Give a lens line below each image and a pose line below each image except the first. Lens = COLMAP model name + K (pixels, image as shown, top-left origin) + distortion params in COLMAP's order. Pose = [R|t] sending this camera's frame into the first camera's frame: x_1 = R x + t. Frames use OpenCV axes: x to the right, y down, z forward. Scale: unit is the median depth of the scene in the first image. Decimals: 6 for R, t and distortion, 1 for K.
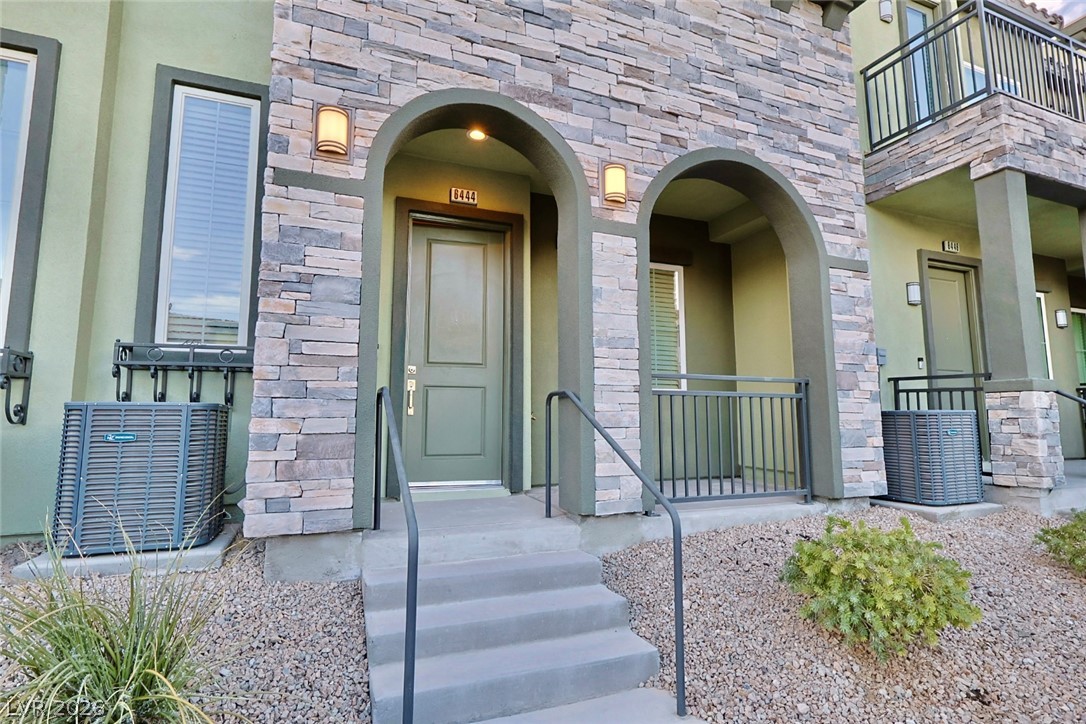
lens RADIAL K [[539.2, 0, 538.7], [0, 539.2, 357.6], [0, 0, 1]] dist [-0.000327, 0.000068]
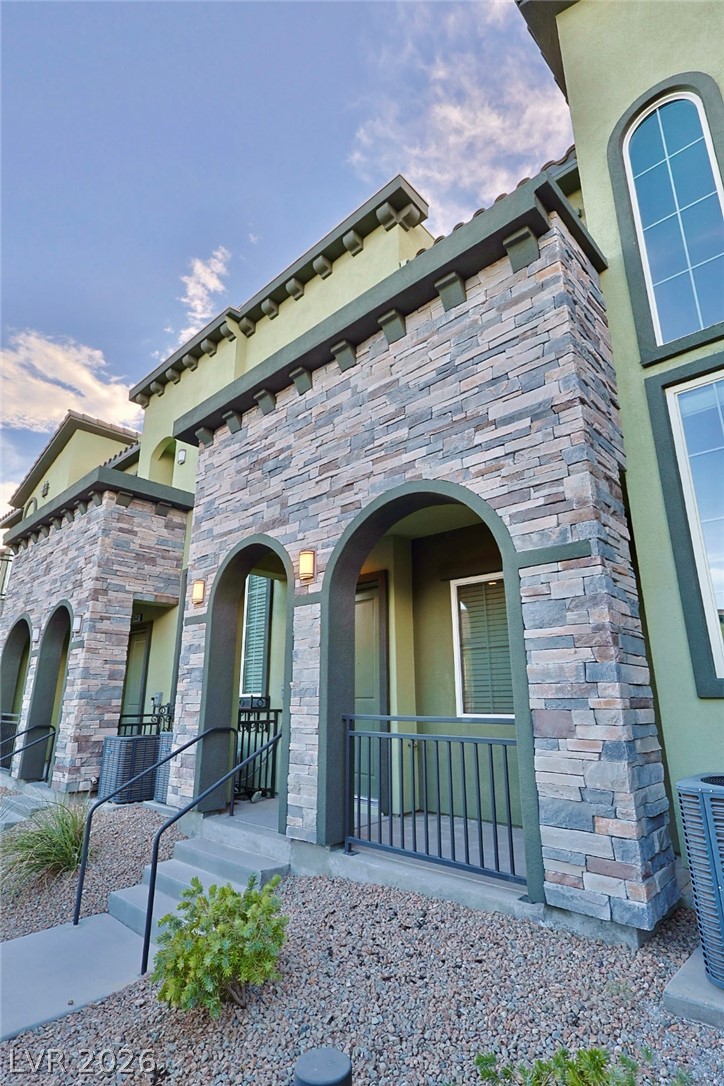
lens RADIAL K [[539.2, 0, 362.0], [0, 539.2, 546.2], [0, 0, 1]] dist [-0.000327, 0.000068]
pose [[0.424051, -0.252780, -0.869645, 1.288218], [0.103514, 0.967492, -0.230747, -0.050775], [0.899703, 0.007828, 0.436433, 0.531813]]
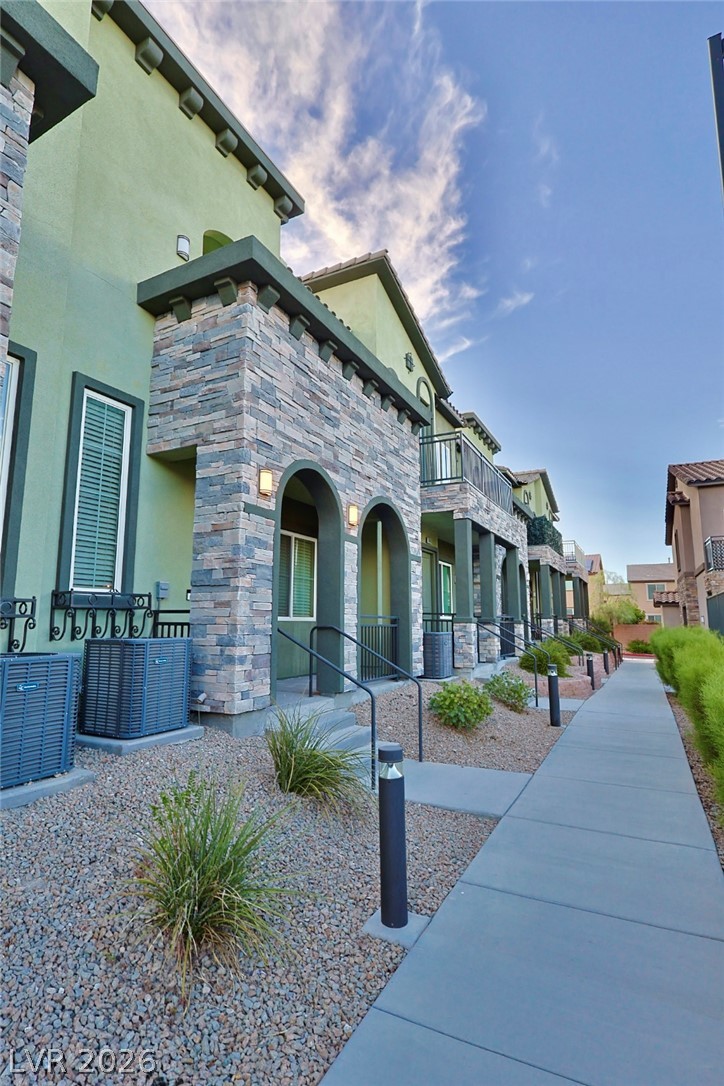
lens RADIAL K [[539.2, 0, 362.0], [0, 539.2, 546.2], [0, 0, 1]] dist [-0.000327, 0.000068]
pose [[0.758915, 0.094329, 0.644322, -0.999960], [-0.075701, 0.995524, -0.056580, -0.106052], [-0.646775, -0.005837, 0.762659, -0.444249]]
